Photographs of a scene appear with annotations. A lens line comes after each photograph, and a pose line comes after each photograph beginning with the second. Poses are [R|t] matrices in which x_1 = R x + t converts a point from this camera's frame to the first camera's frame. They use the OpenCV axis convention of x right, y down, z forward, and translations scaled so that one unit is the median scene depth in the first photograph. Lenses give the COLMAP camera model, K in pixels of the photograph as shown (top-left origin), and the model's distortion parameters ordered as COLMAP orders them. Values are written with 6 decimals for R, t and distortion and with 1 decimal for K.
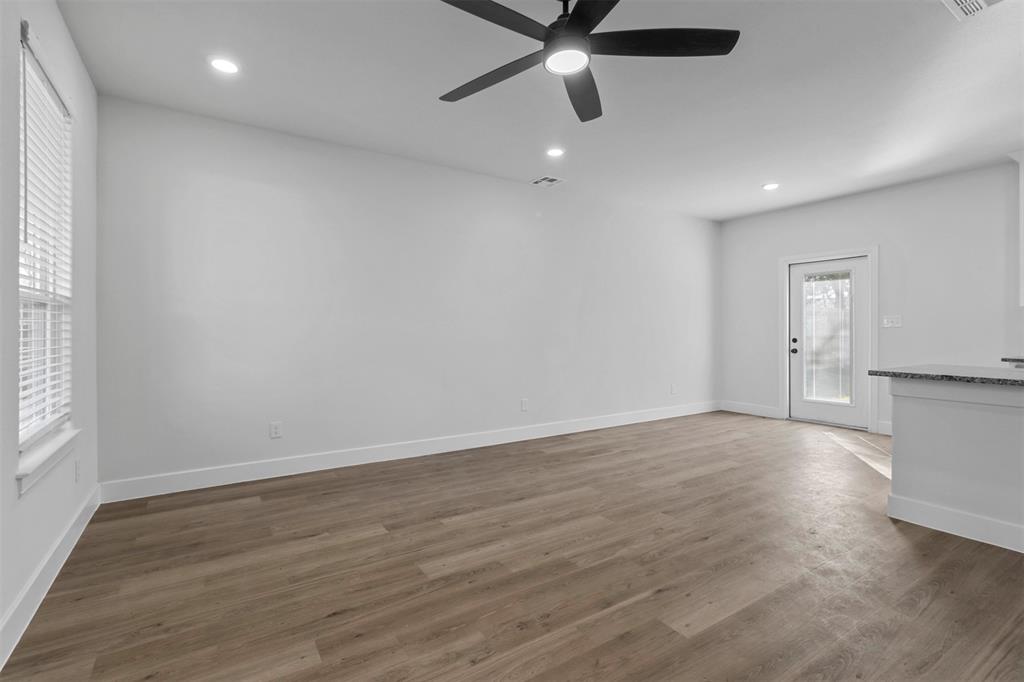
lens RADIAL K [[475.0, 0, 515.7], [0, 475.0, 335.0], [0, 0, 1]] dist [-0.002504, -0.000002]
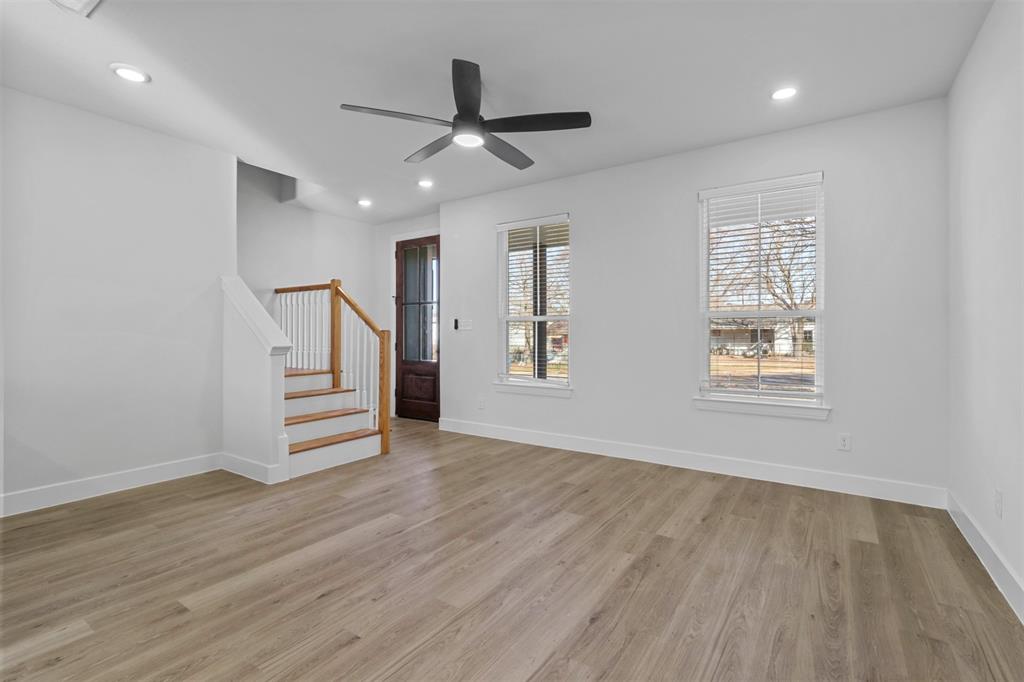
lens RADIAL K [[475.0, 0, 515.7], [0, 475.0, 335.0], [0, 0, 1]] dist [-0.002504, -0.000002]
pose [[-0.924702, 0.000731, -0.380692, 0.424488], [-0.004952, 0.999890, 0.013949, -0.024839], [0.380660, 0.014784, -0.924597, 1.952738]]
